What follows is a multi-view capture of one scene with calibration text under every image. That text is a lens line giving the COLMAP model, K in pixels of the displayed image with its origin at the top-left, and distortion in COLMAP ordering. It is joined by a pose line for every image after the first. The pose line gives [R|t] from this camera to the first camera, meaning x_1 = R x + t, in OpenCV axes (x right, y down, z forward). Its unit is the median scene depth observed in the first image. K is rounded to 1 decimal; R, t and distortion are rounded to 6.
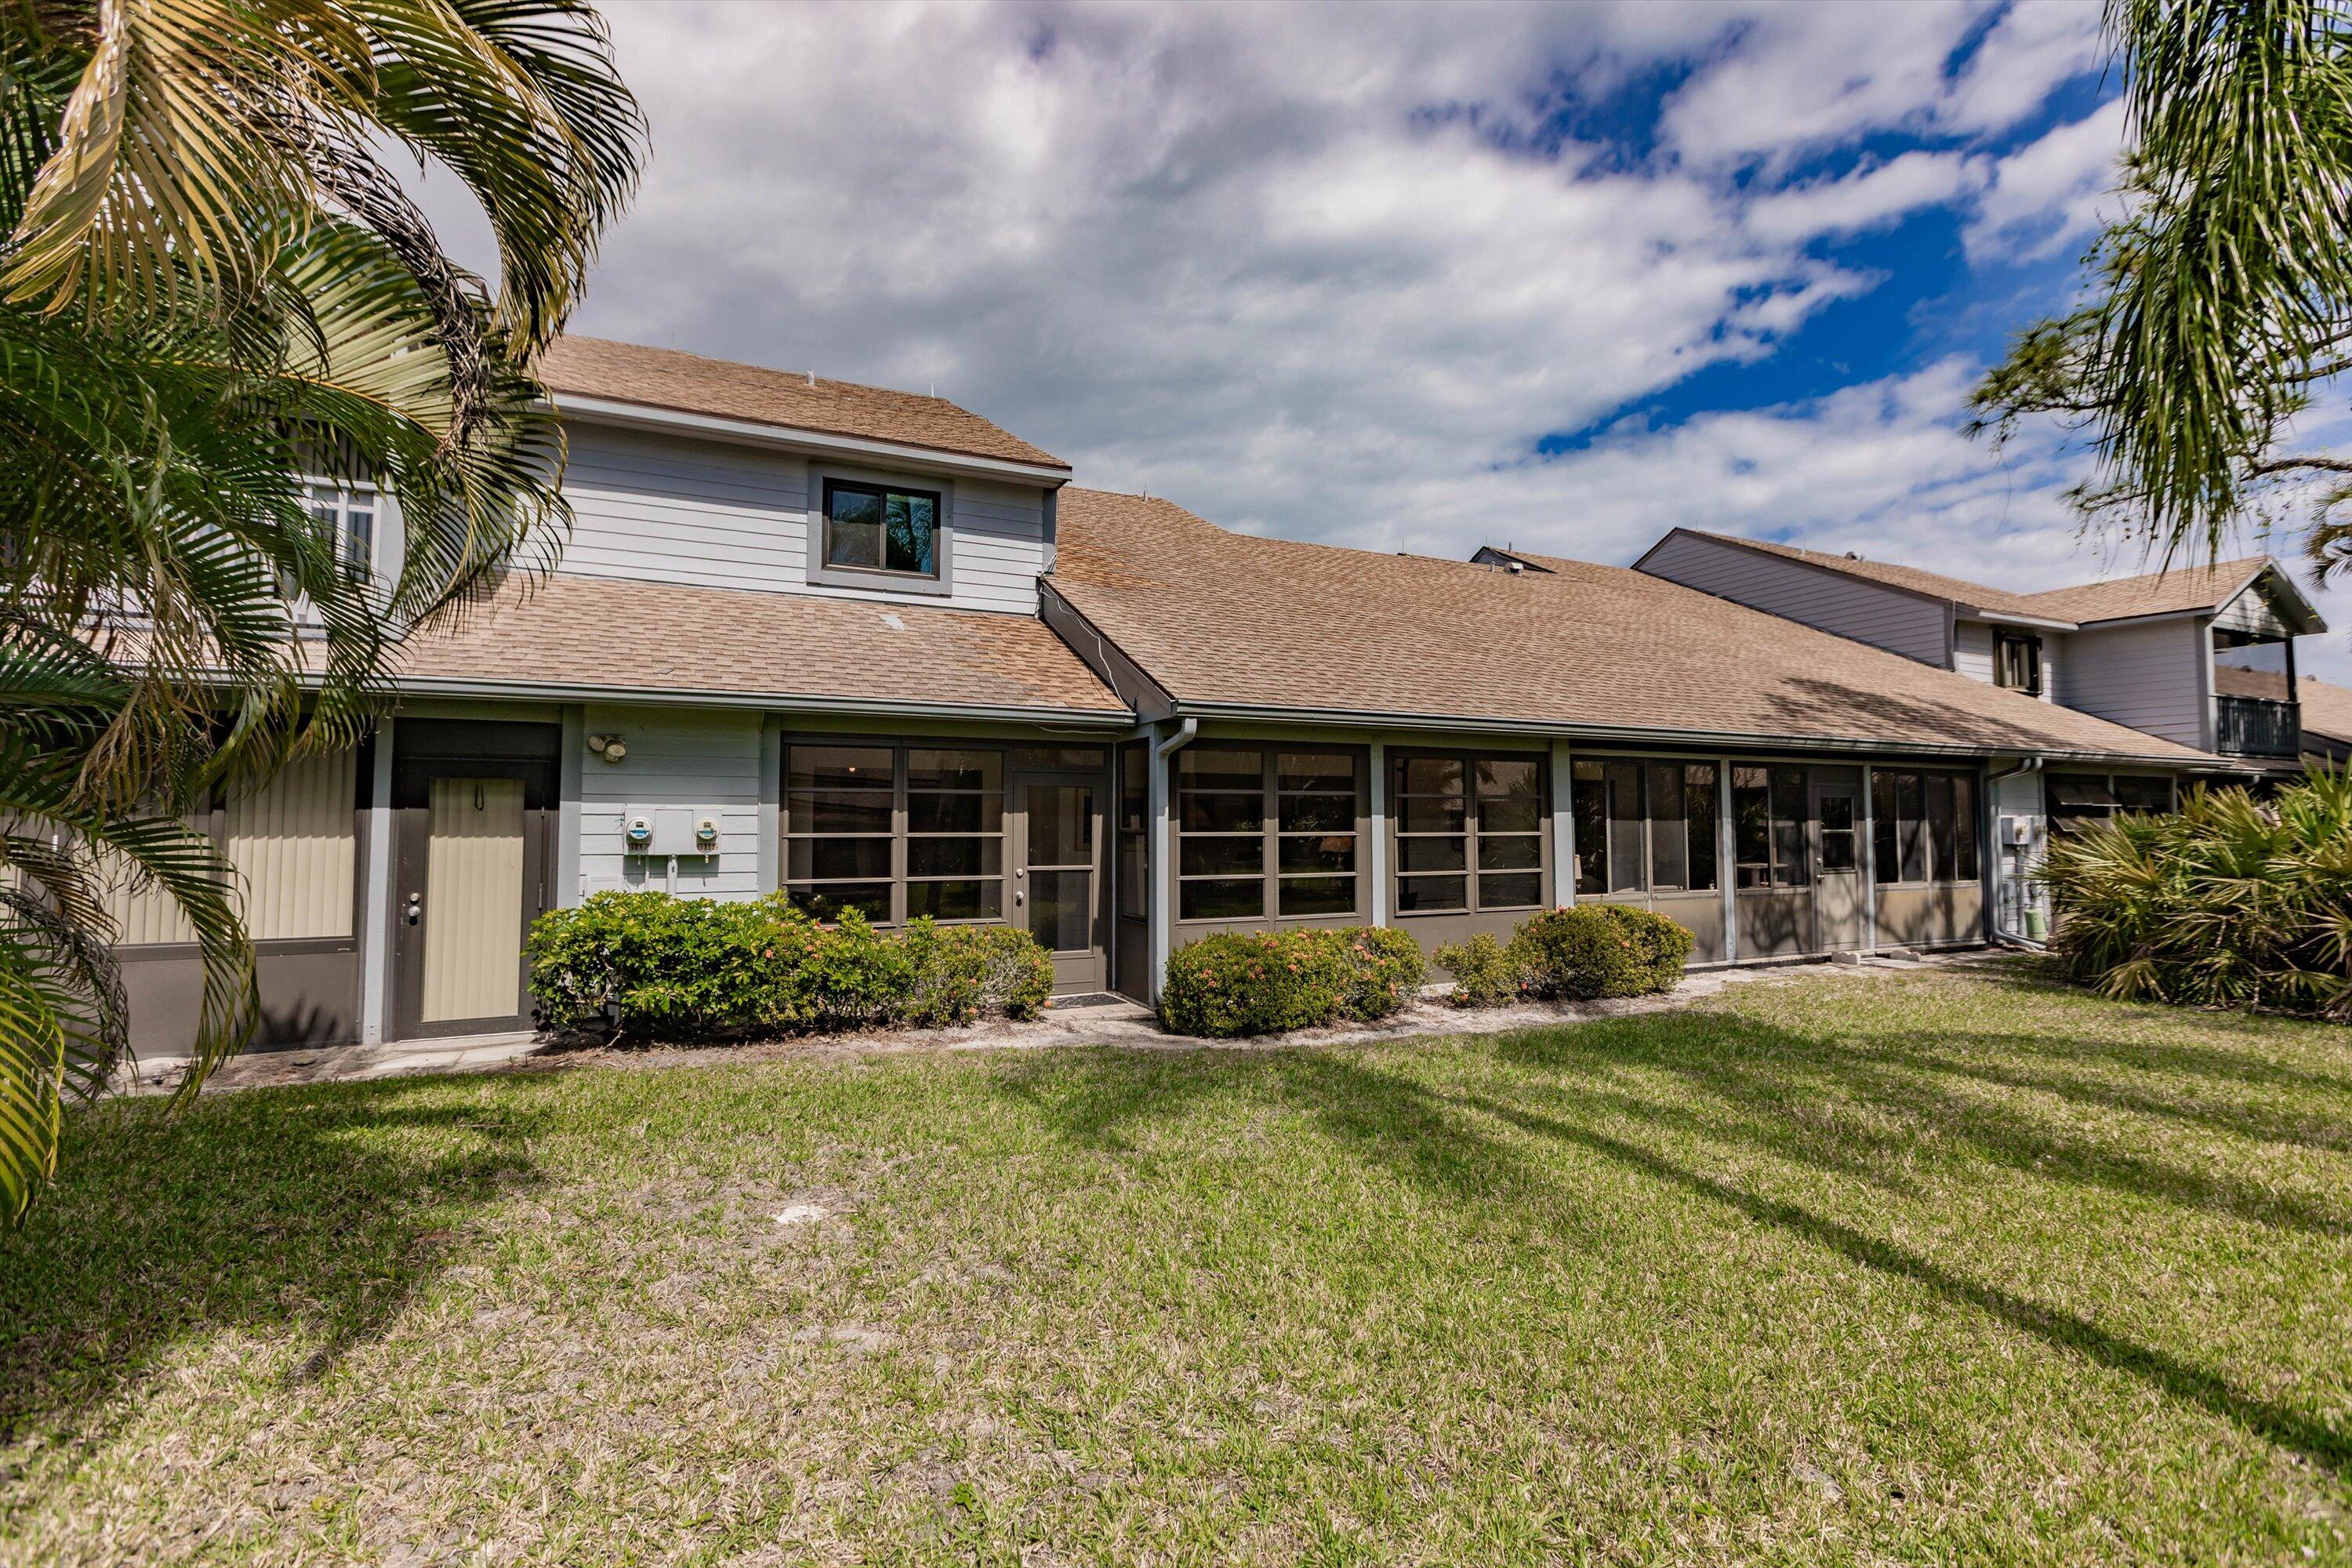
lens RADIAL K [[1050.4, 0, 1169.5], [0, 1050.4, 773.4], [0, 0, 1]] dist [0.002347, 0.000045]
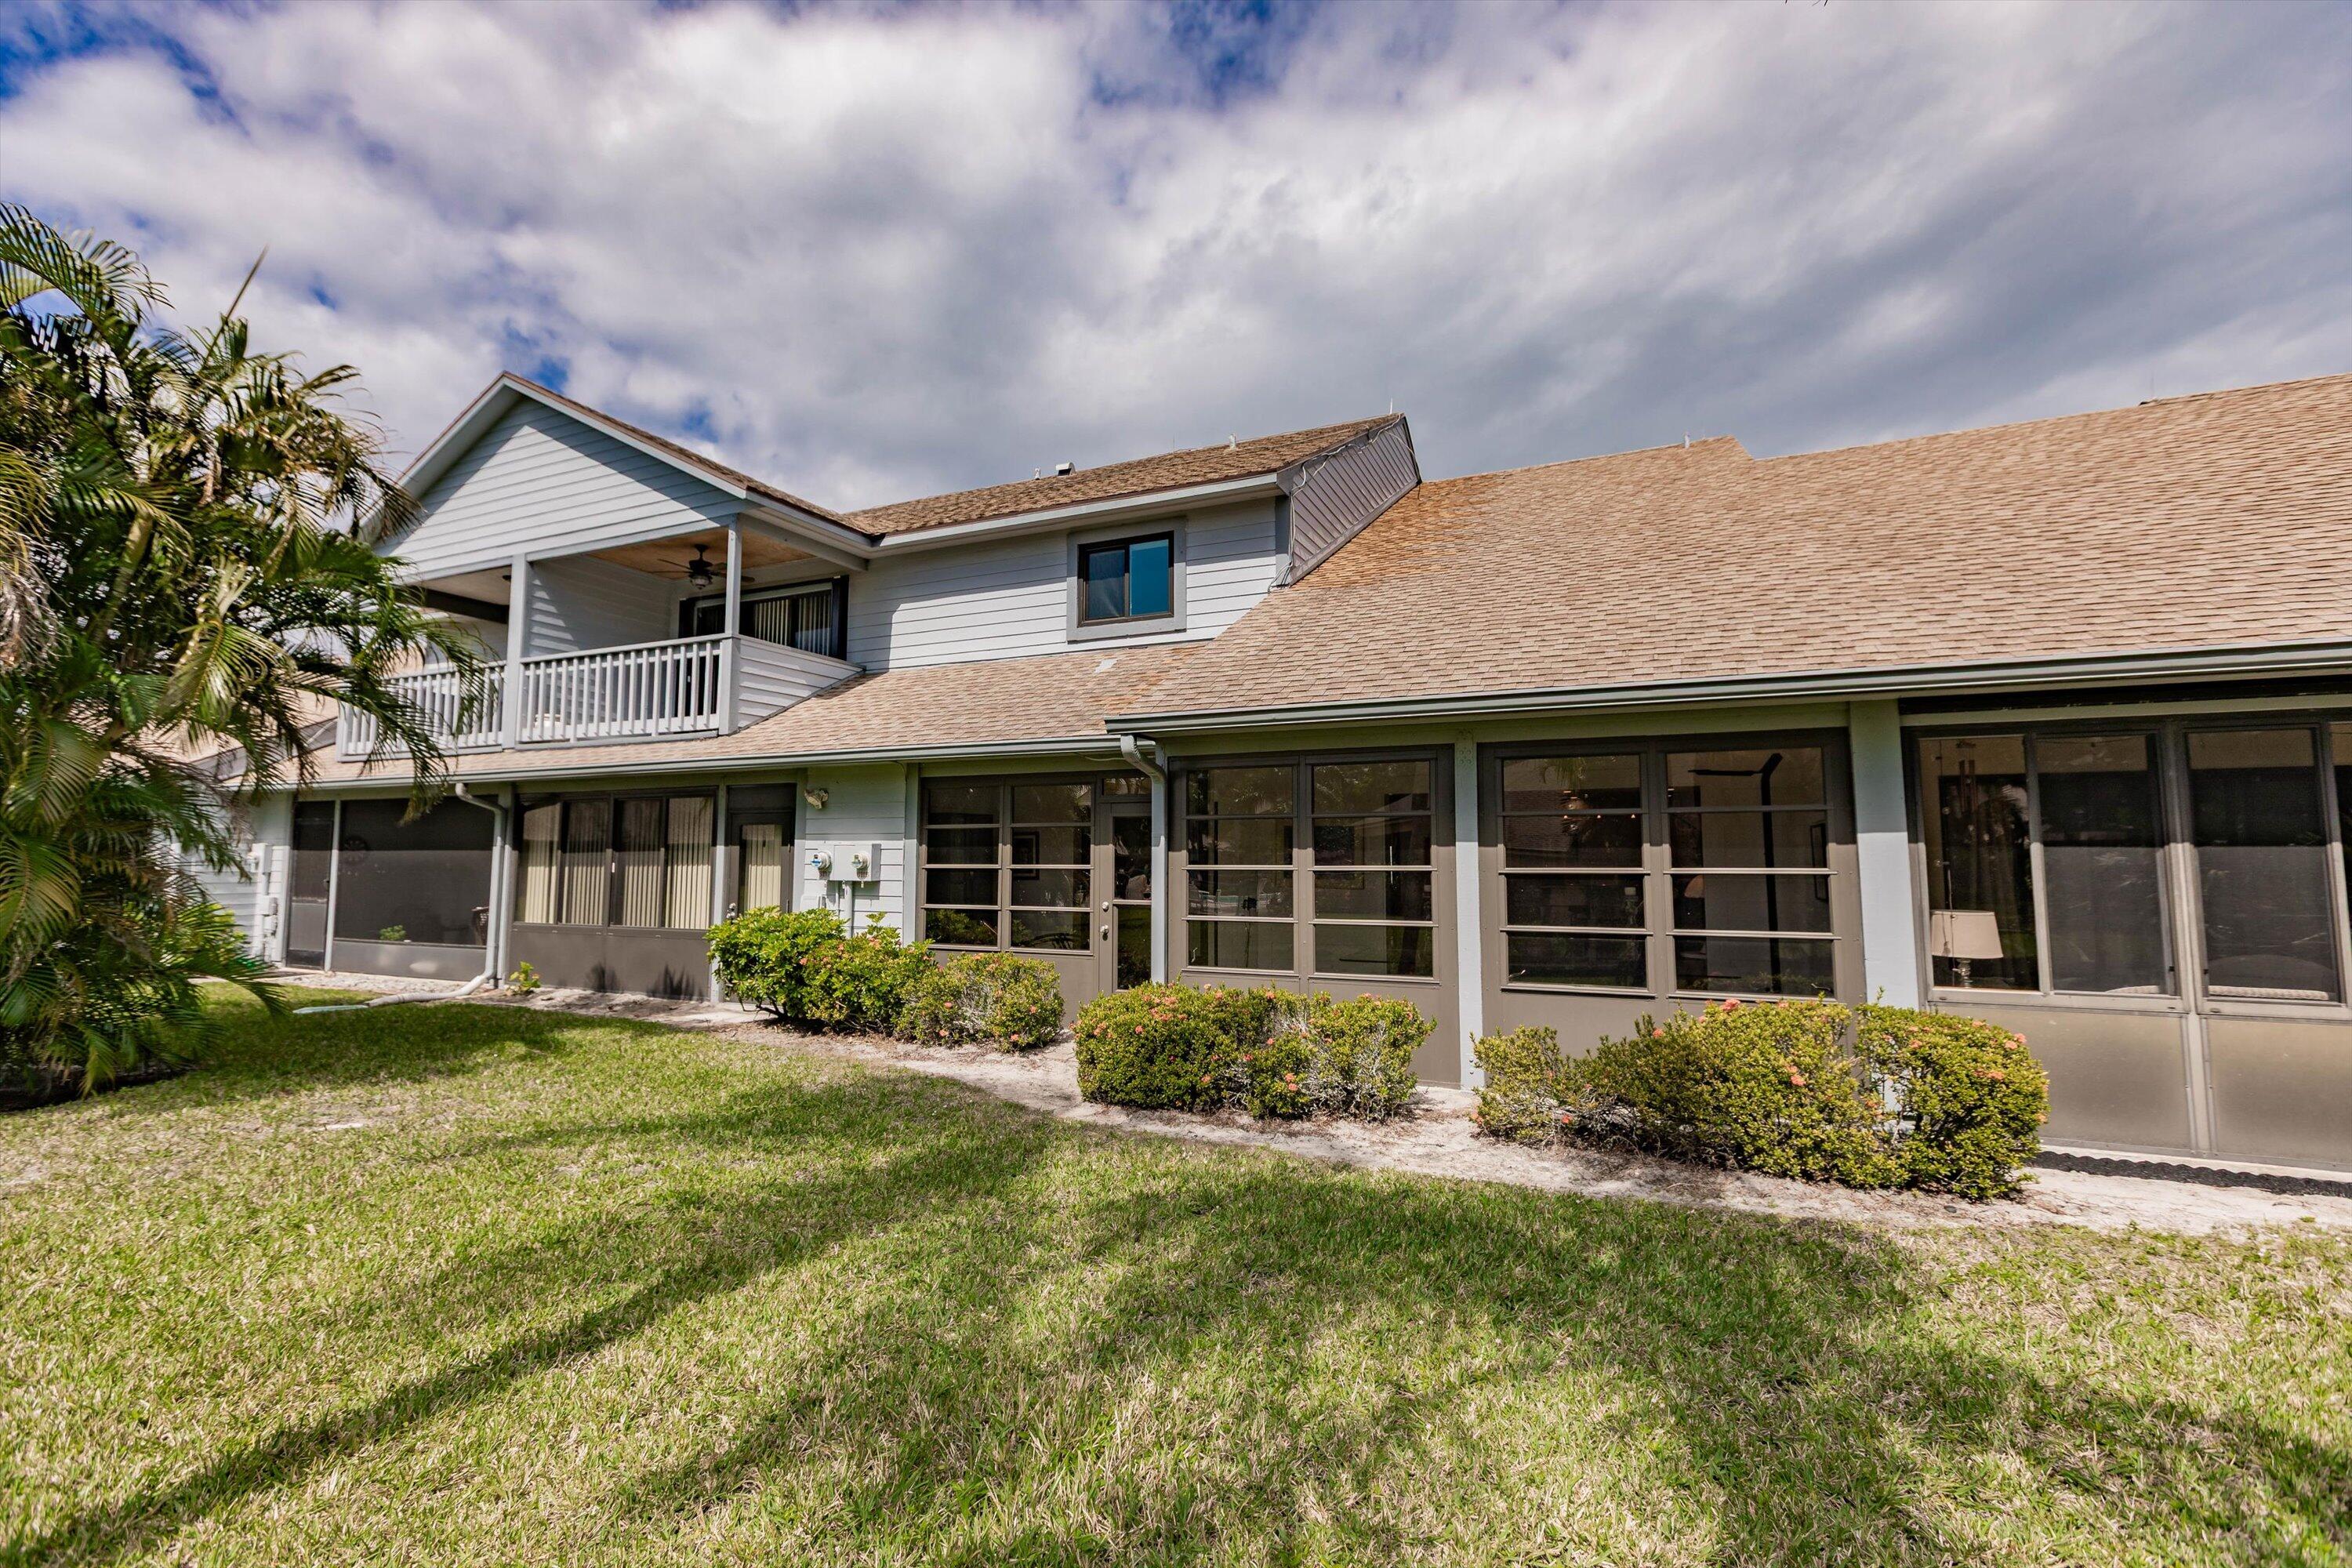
lens RADIAL K [[1038.3, 0, 1170.7], [0, 1038.3, 776.7], [0, 0, 1]] dist [0.000263, 0.000132]
pose [[0.643451, -0.060699, -0.763077, 0.598381], [0.037117, 0.998153, -0.048100, 0.021415], [0.764587, 0.002627, 0.644515, 0.390559]]
